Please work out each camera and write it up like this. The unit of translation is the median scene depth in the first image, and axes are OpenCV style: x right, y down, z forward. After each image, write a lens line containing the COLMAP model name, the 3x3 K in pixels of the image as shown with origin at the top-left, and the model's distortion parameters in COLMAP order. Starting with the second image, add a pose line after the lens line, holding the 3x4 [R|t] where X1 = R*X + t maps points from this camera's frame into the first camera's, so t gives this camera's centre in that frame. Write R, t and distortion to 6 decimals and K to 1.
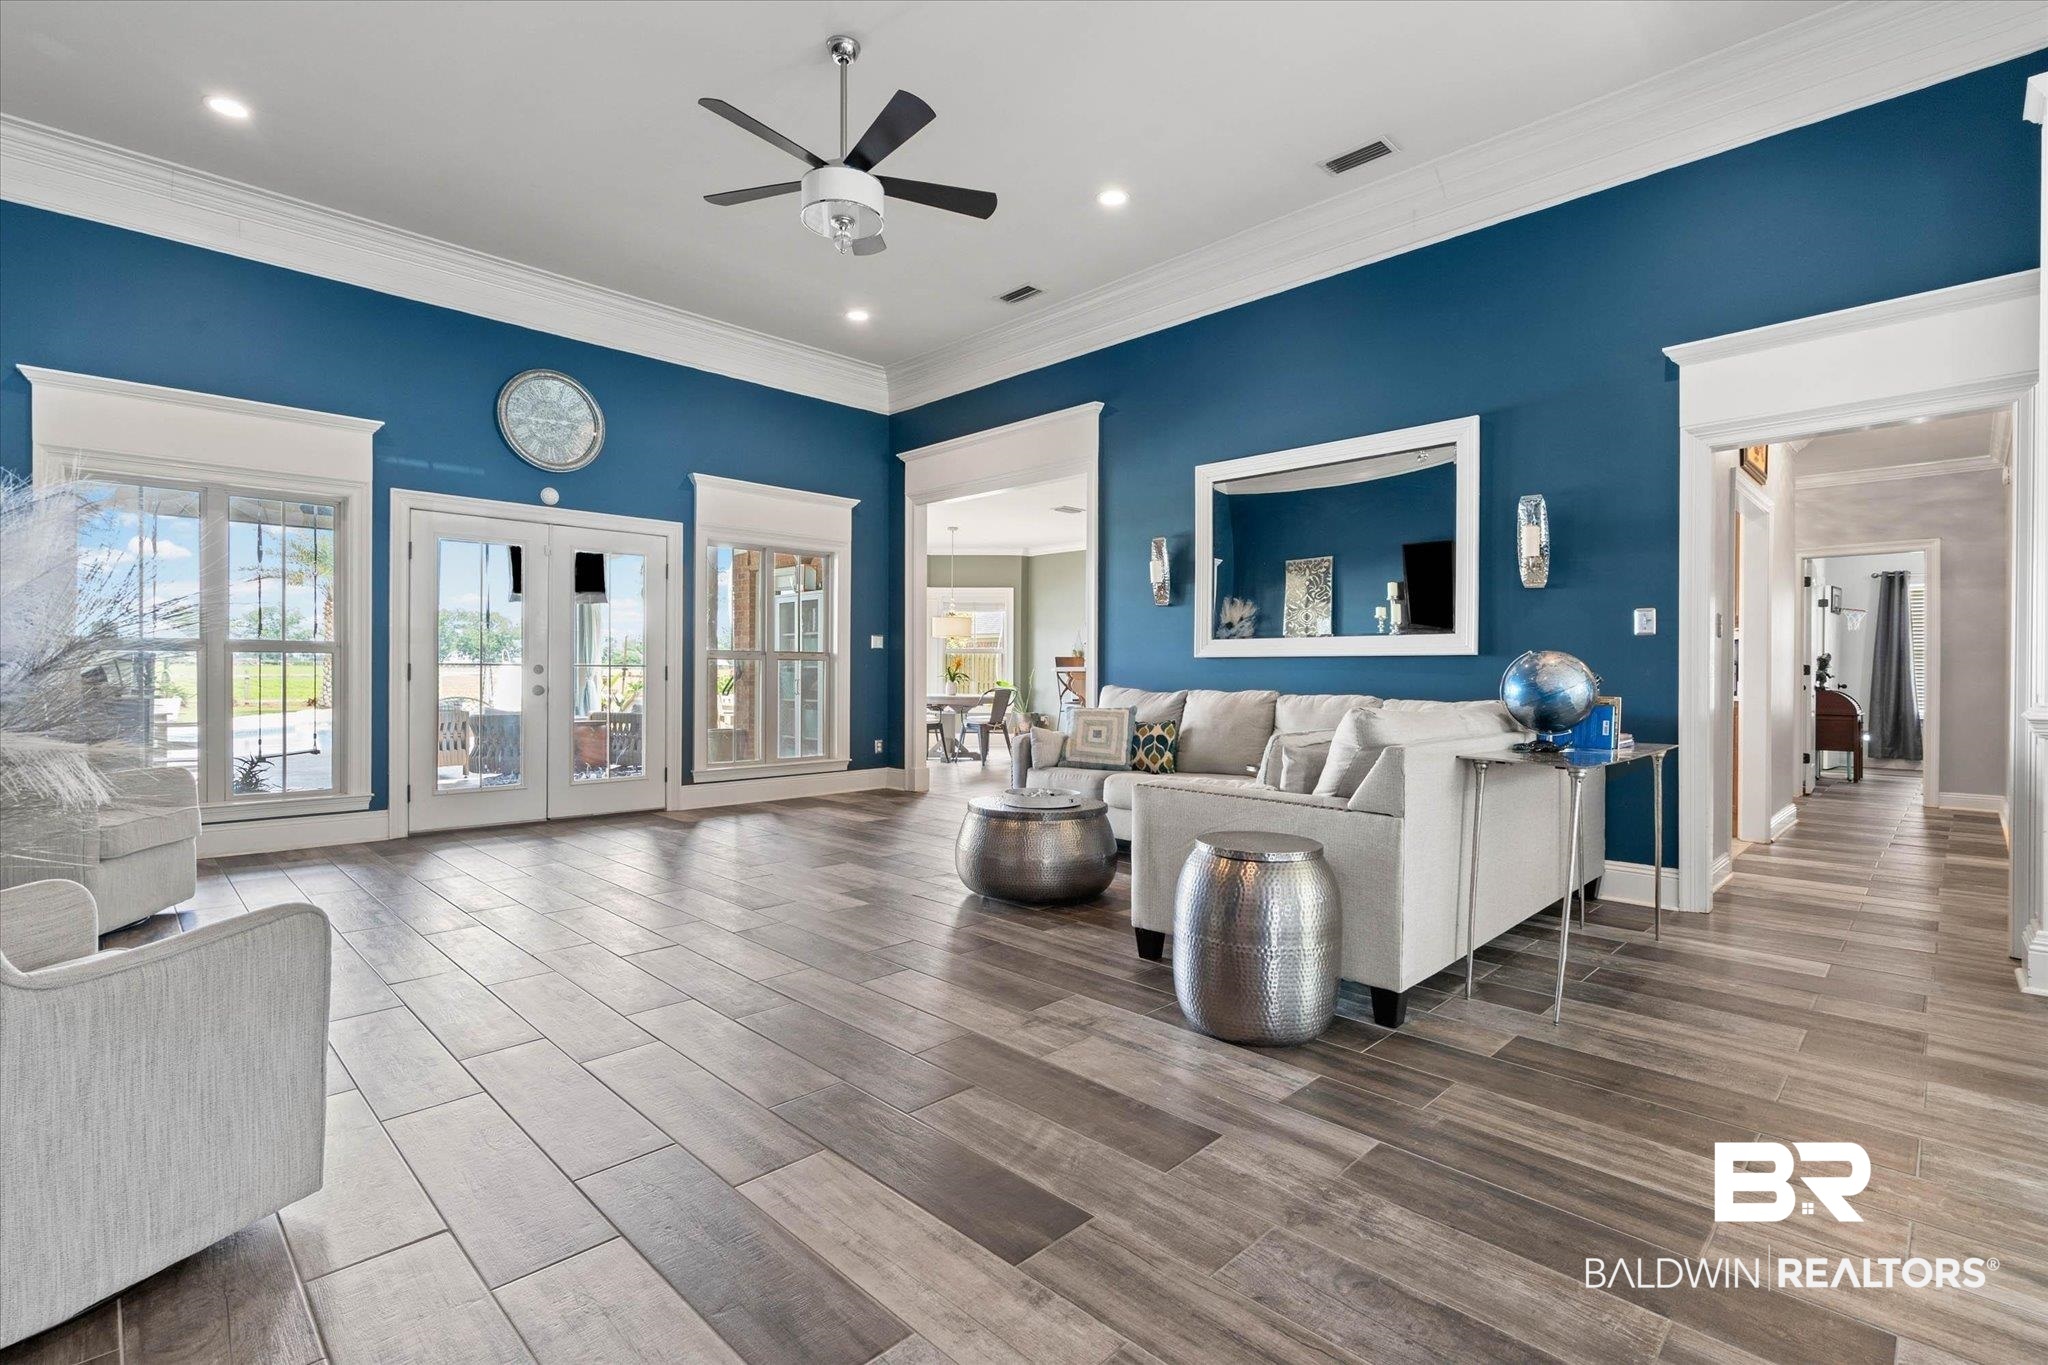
lens RADIAL K [[930.4, 0, 1019.8], [0, 930.4, 675.6], [0, 0, 1]] dist [-0.003952, 0.000451]
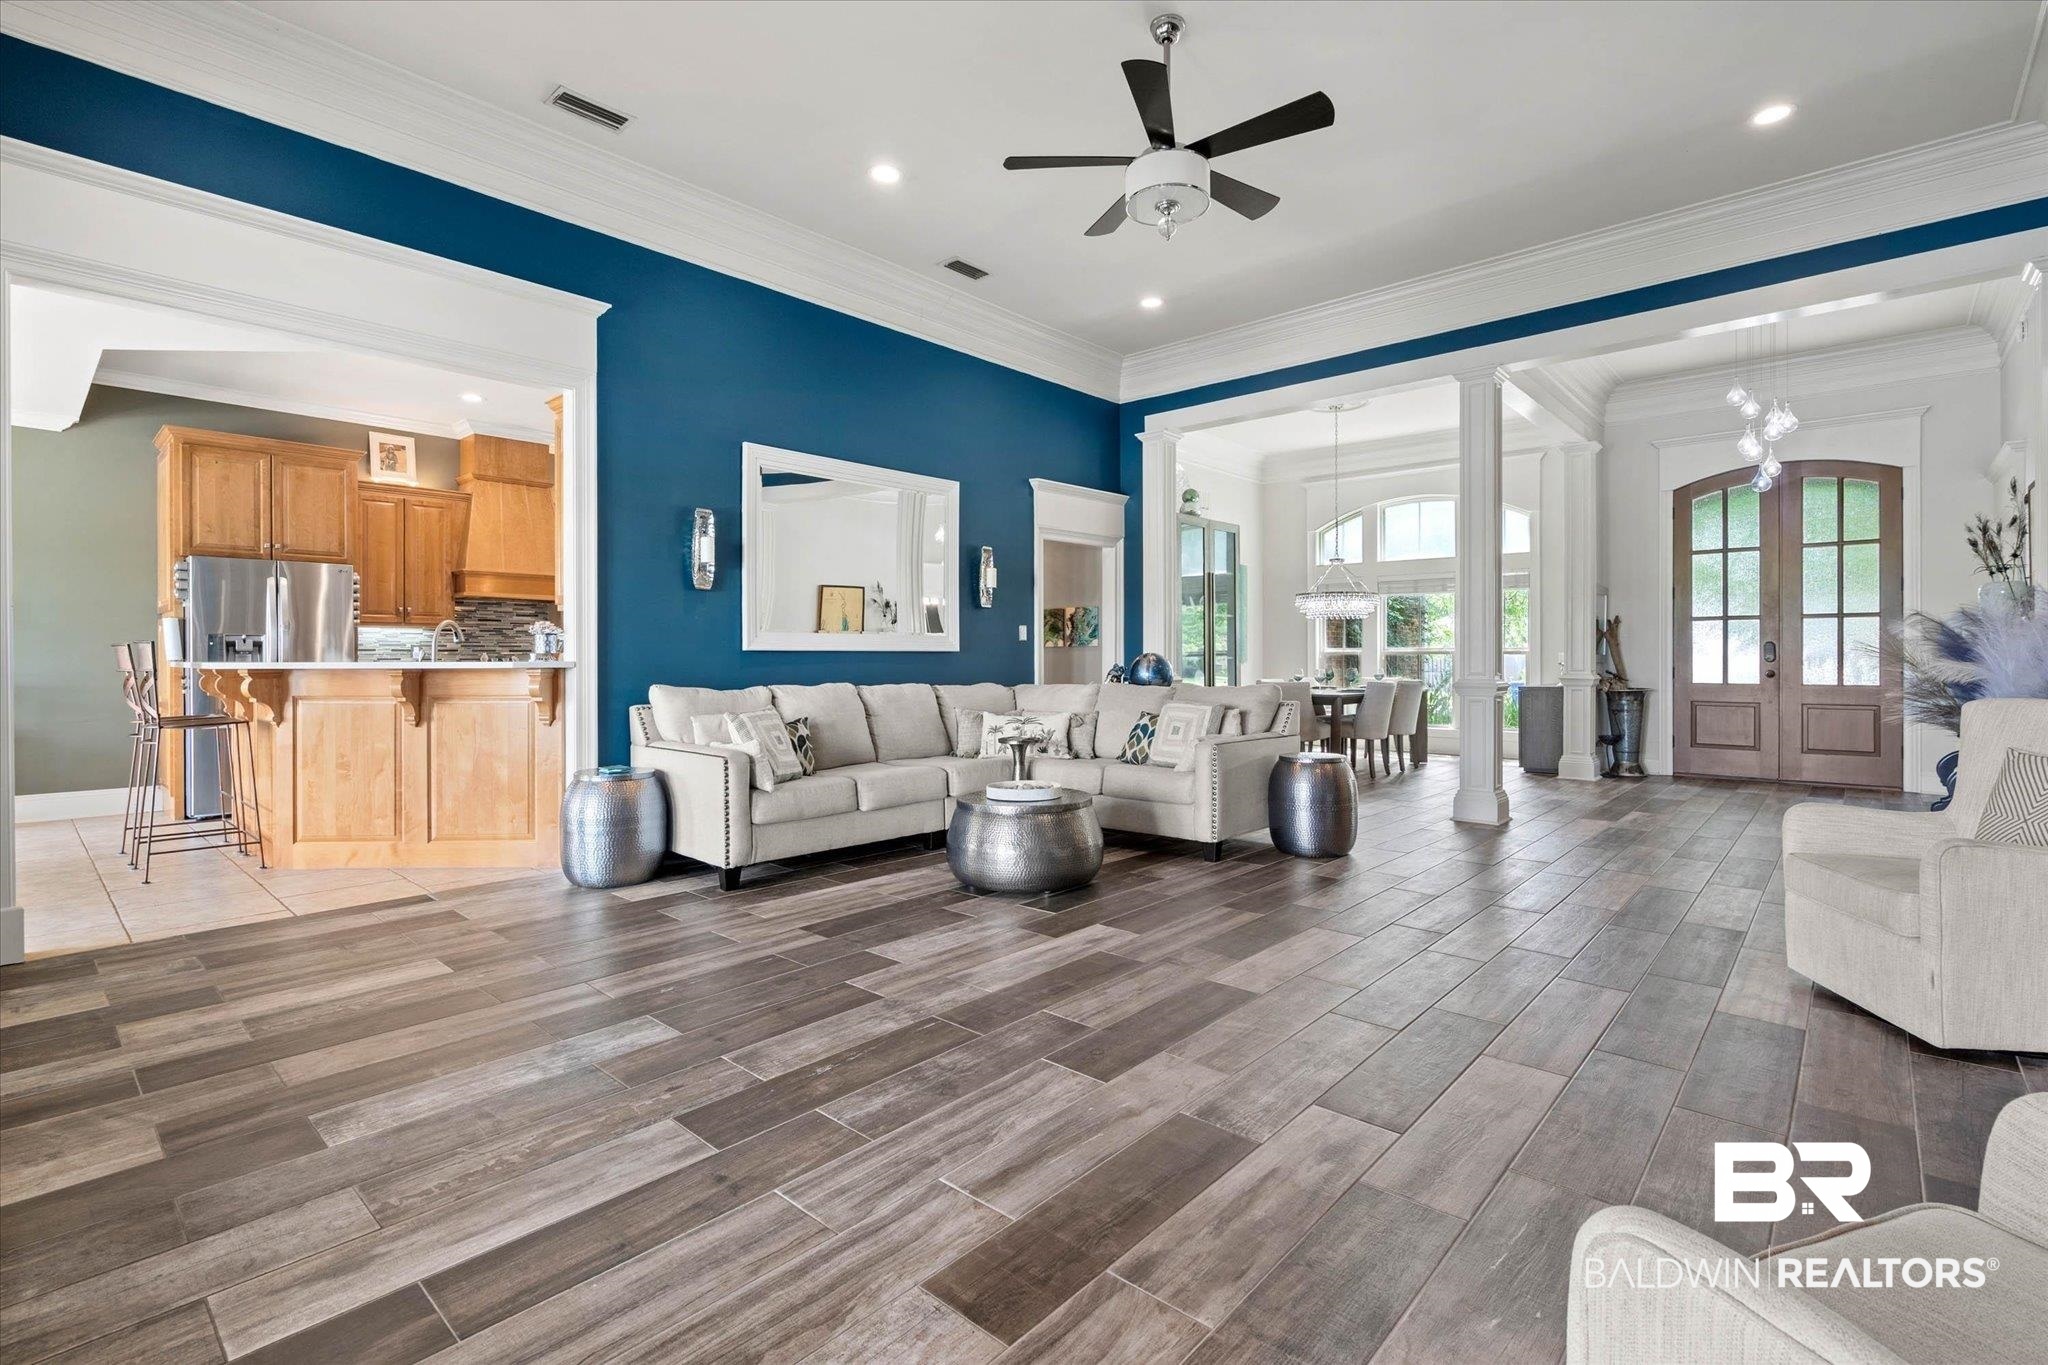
lens RADIAL K [[930.4, 0, 1015.6], [0, 930.4, 670.0], [0, 0, 1]] dist [-0.003952, 0.000451]
pose [[-0.044455, -0.020014, 0.998811, -0.723895], [0.004510, 0.999785, 0.020235, -0.017049], [-0.999001, 0.005405, -0.044355, 0.753233]]
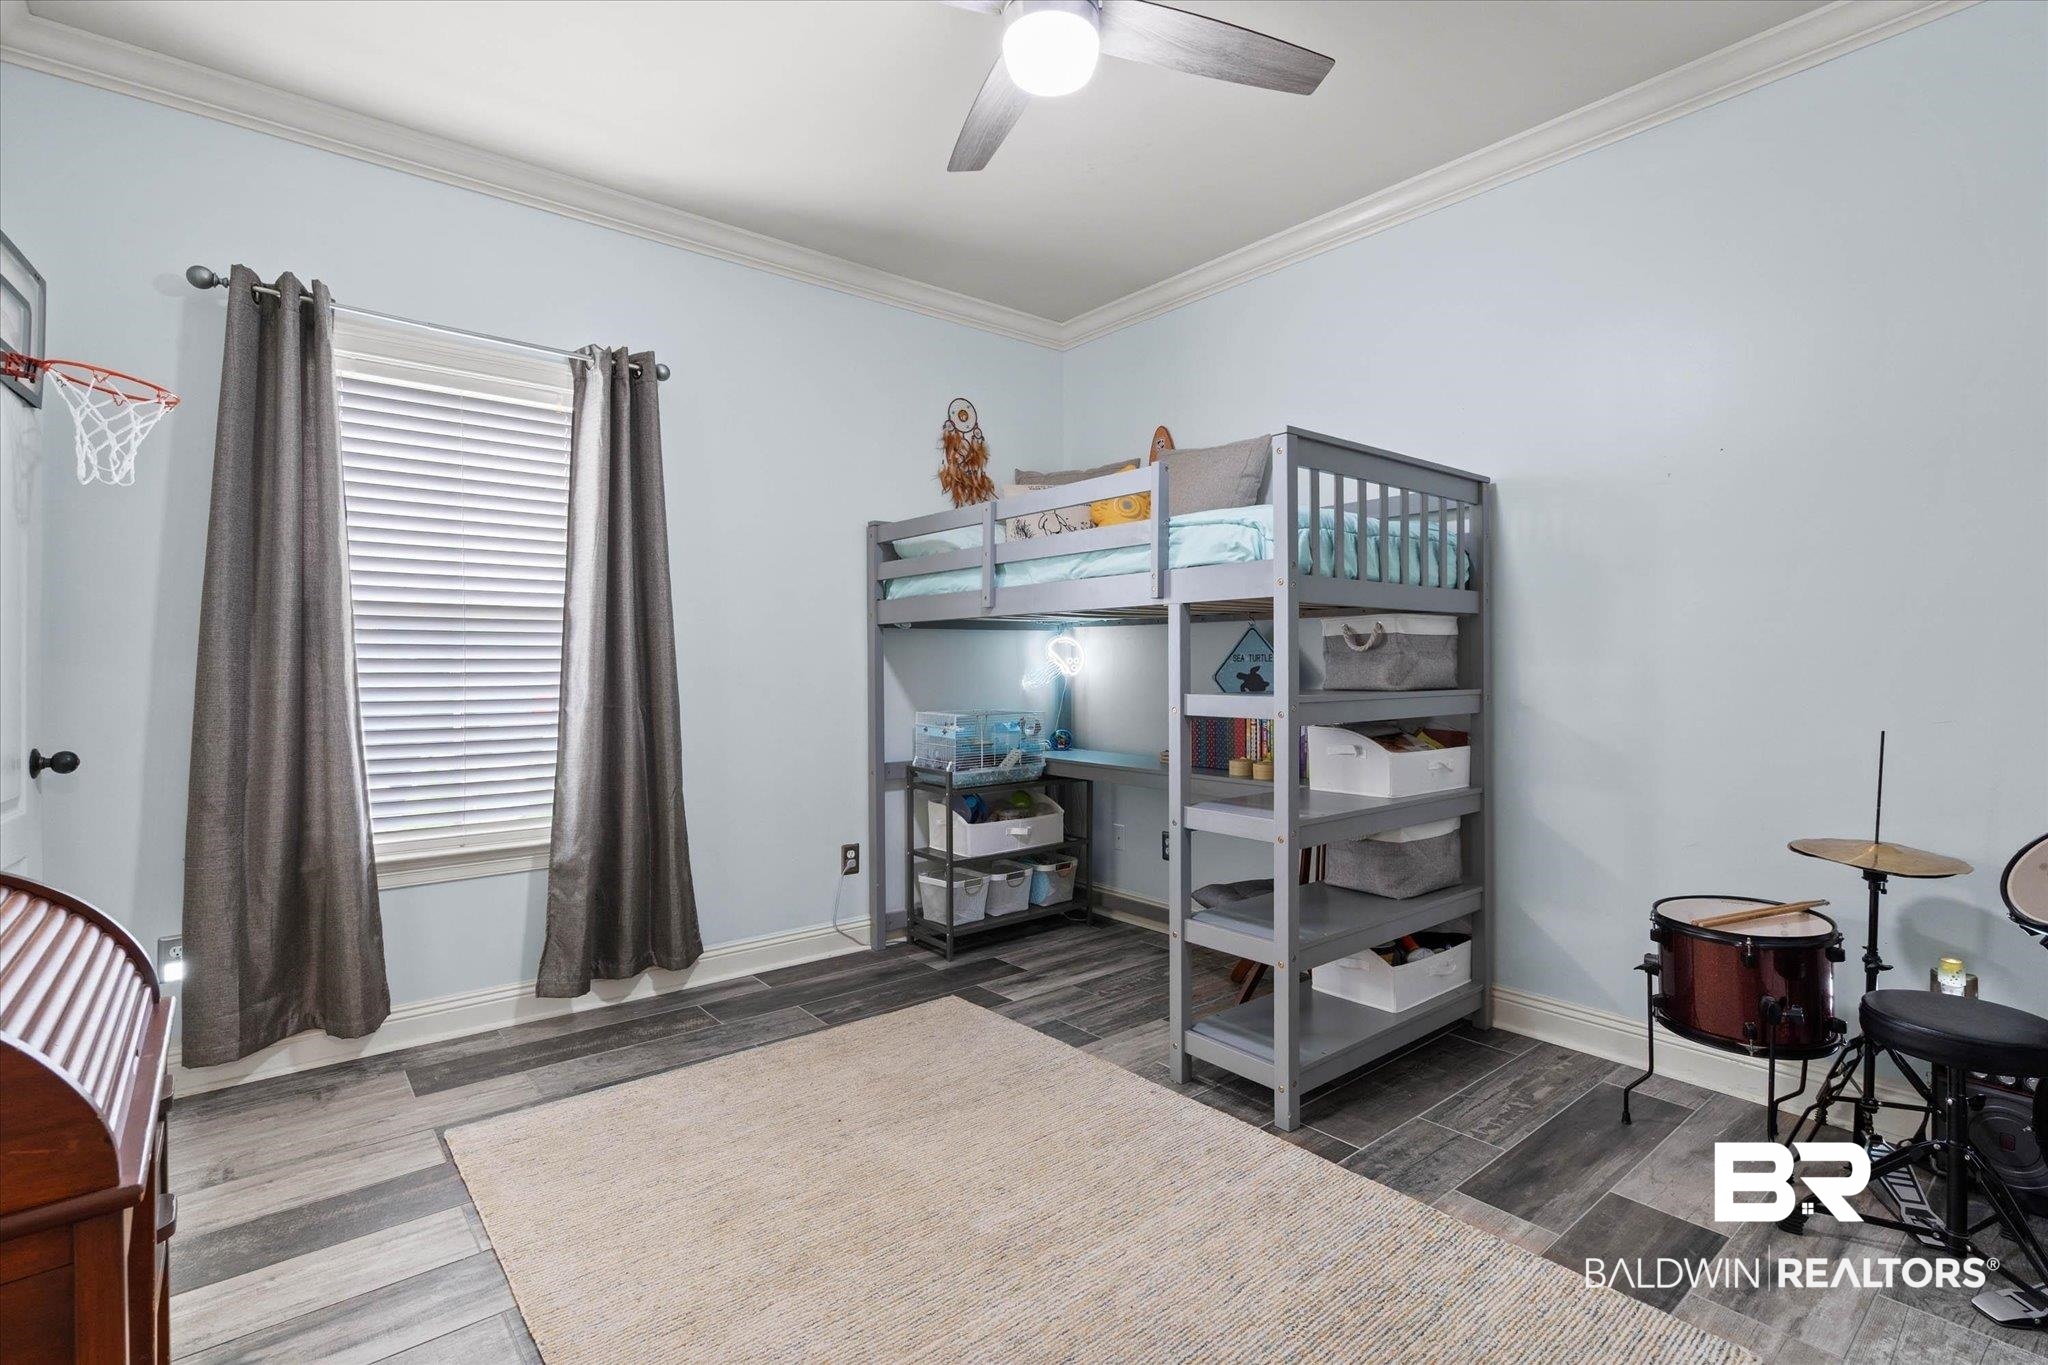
lens RADIAL K [[930.4, 0, 1027.1], [0, 930.4, 672.4], [0, 0, 1]] dist [-0.003952, 0.000451]
pose [[0.086127, -0.003964, 0.996276, 0.957231], [0.003393, 0.999987, 0.003685, -0.009715], [-0.996278, 0.003063, 0.086139, 1.048029]]
